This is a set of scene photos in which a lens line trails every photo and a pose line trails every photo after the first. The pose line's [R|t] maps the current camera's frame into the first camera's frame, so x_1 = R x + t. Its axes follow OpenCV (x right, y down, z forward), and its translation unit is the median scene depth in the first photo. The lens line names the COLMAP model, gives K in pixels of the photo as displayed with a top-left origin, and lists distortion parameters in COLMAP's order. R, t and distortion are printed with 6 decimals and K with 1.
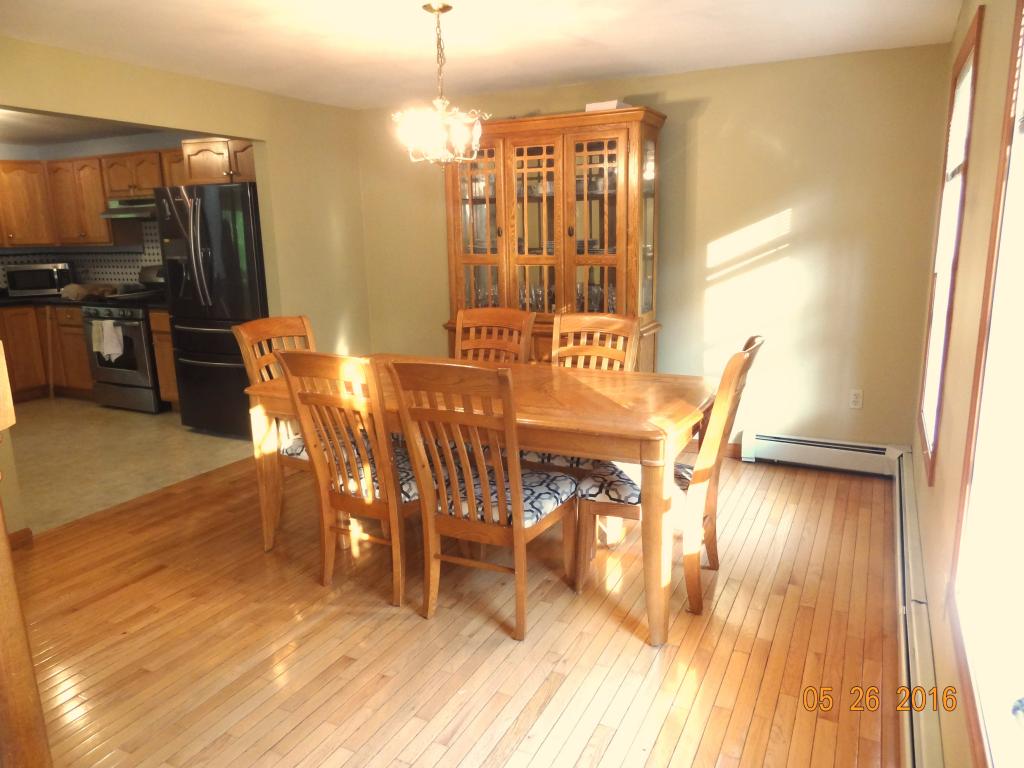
lens RADIAL K [[716.7, 0, 512.3], [0, 716.7, 384.8], [0, 0, 1]] dist [0.000110, 0.000248]
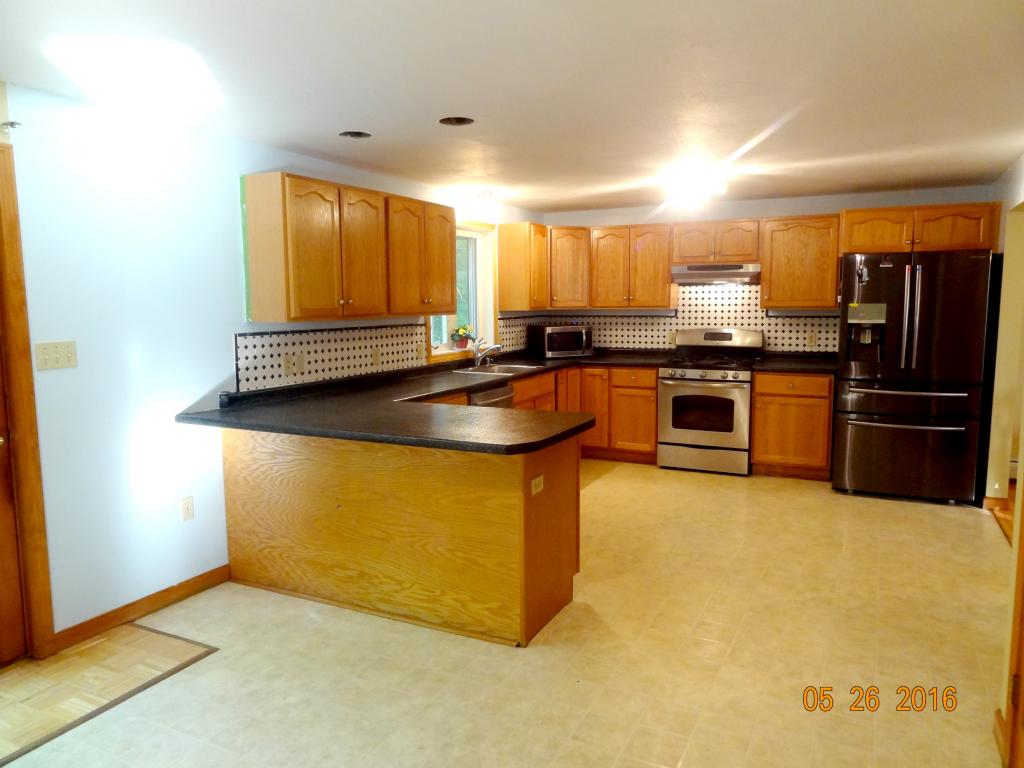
lens RADIAL K [[716.7, 0, 512.2], [0, 716.7, 383.5], [0, 0, 1]] dist [0.000110, 0.000248]
pose [[0.999887, 0.013085, 0.007458, -0.780598], [-0.012313, 0.995351, -0.095523, 0.010871], [-0.008673, 0.095420, 0.995399, -0.001652]]
